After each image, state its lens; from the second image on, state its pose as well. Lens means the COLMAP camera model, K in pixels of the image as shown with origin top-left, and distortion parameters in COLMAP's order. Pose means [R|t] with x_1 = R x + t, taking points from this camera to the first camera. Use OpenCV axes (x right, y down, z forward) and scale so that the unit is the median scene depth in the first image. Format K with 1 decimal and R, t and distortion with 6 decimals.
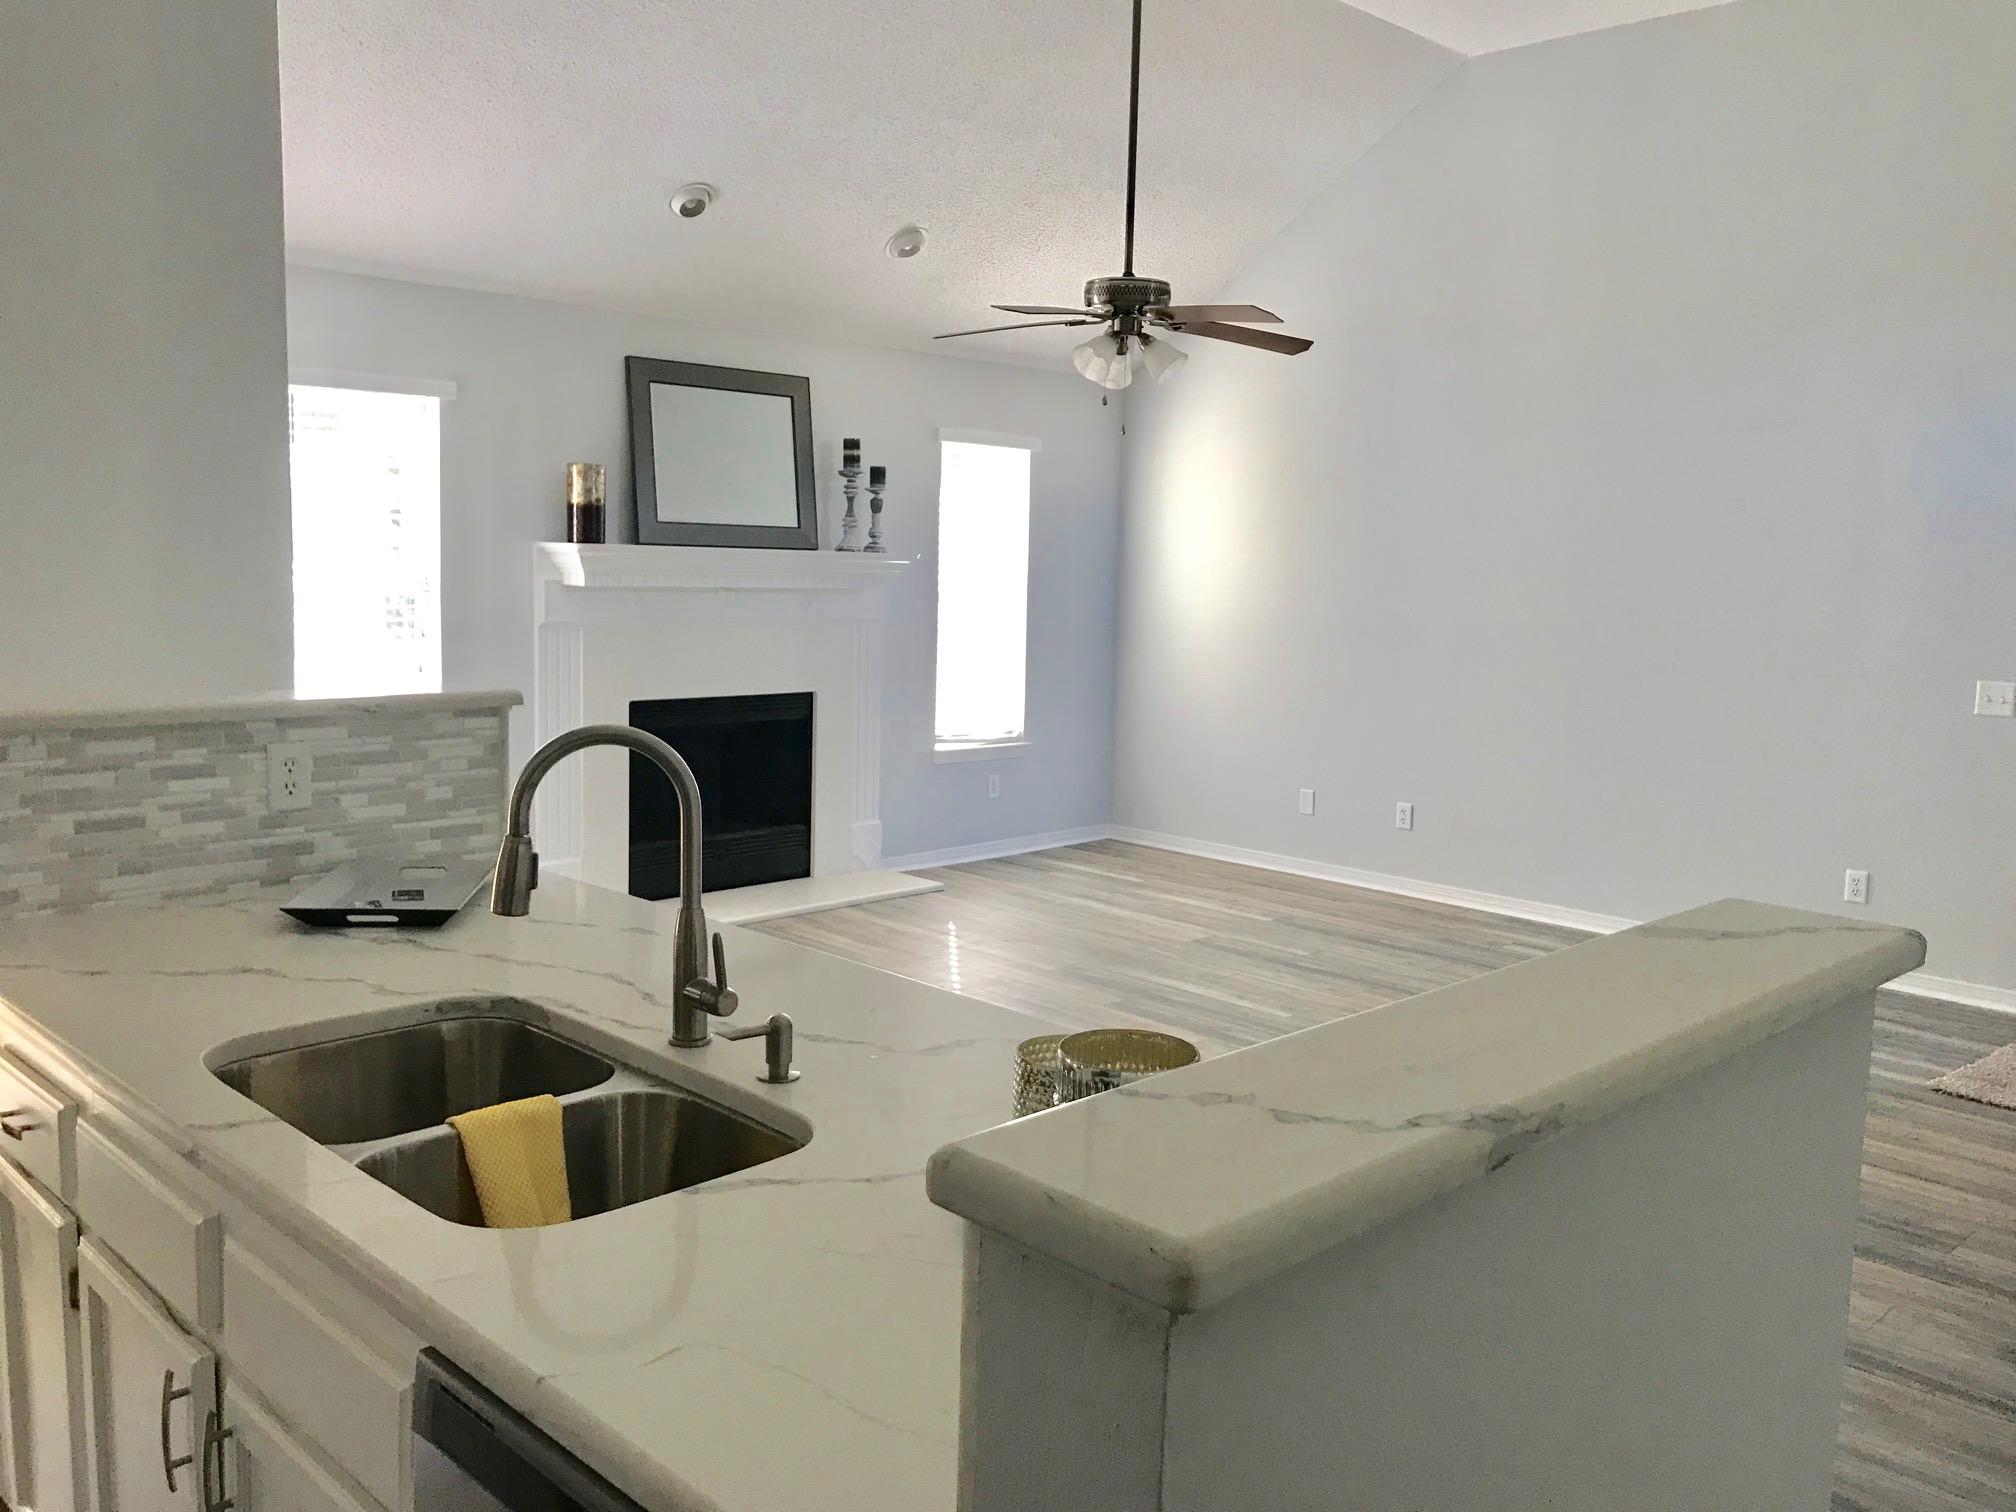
lens RADIAL K [[1673.6, 0, 1003.4], [0, 1673.6, 757.7], [0, 0, 1]] dist [0.049018, -0.048425]
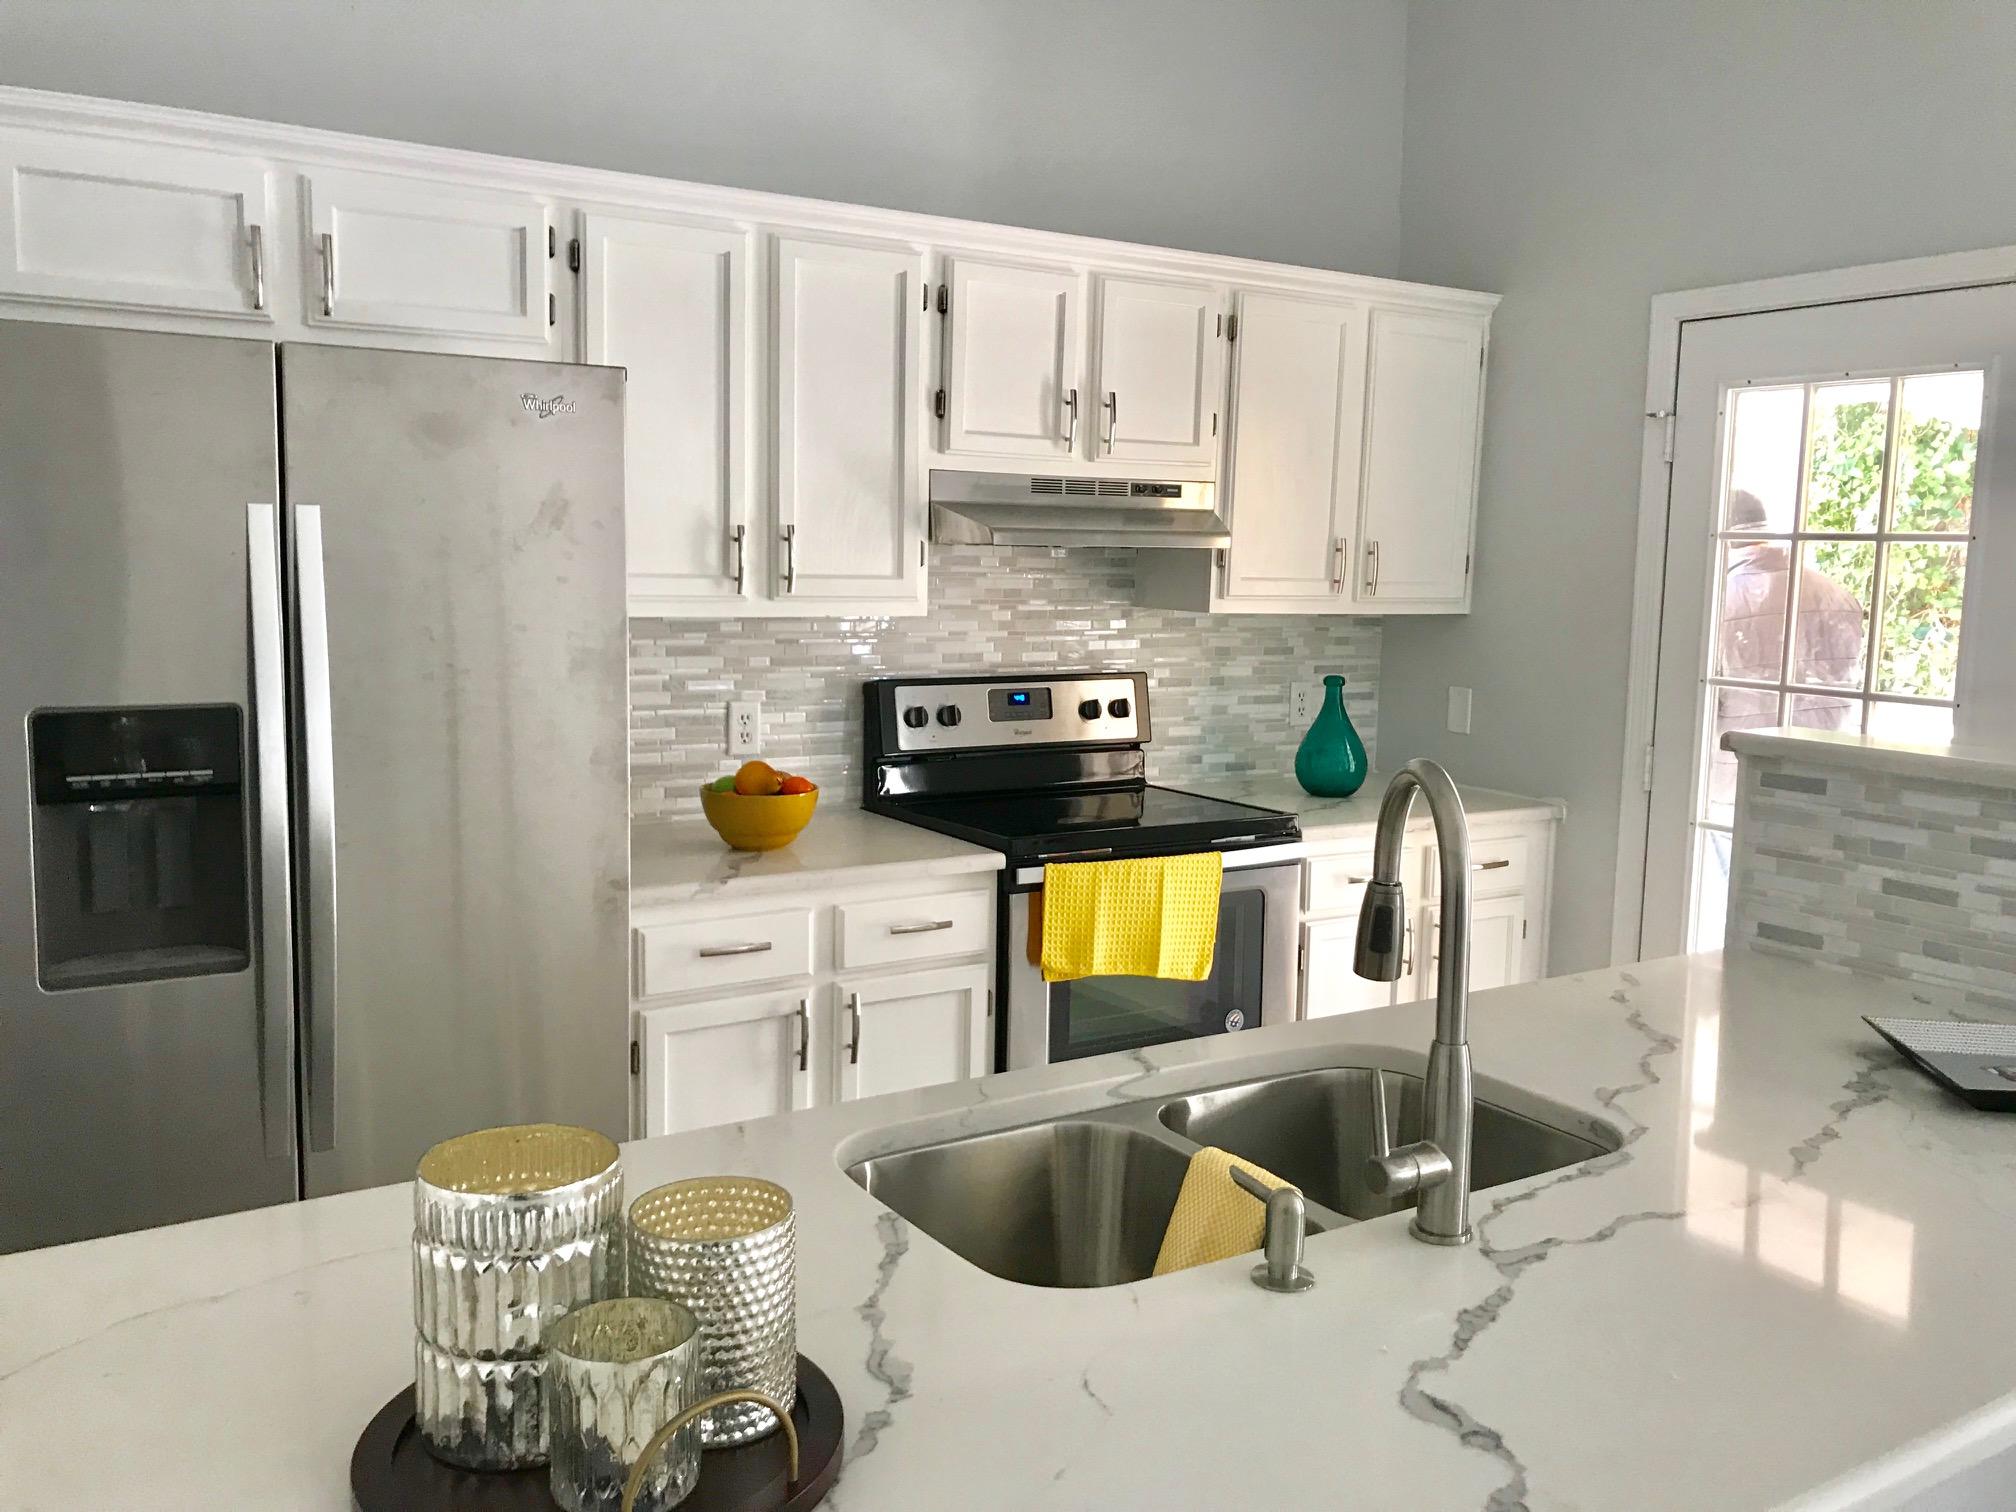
lens RADIAL K [[1673.6, 0, 1005.1], [0, 1673.6, 752.9], [0, 0, 1]] dist [0.049018, -0.048425]
pose [[-0.209231, 0.090671, -0.973654, 0.370899], [-0.151406, 0.980681, 0.123862, -0.061645], [0.966074, 0.173332, -0.191460, 0.672339]]
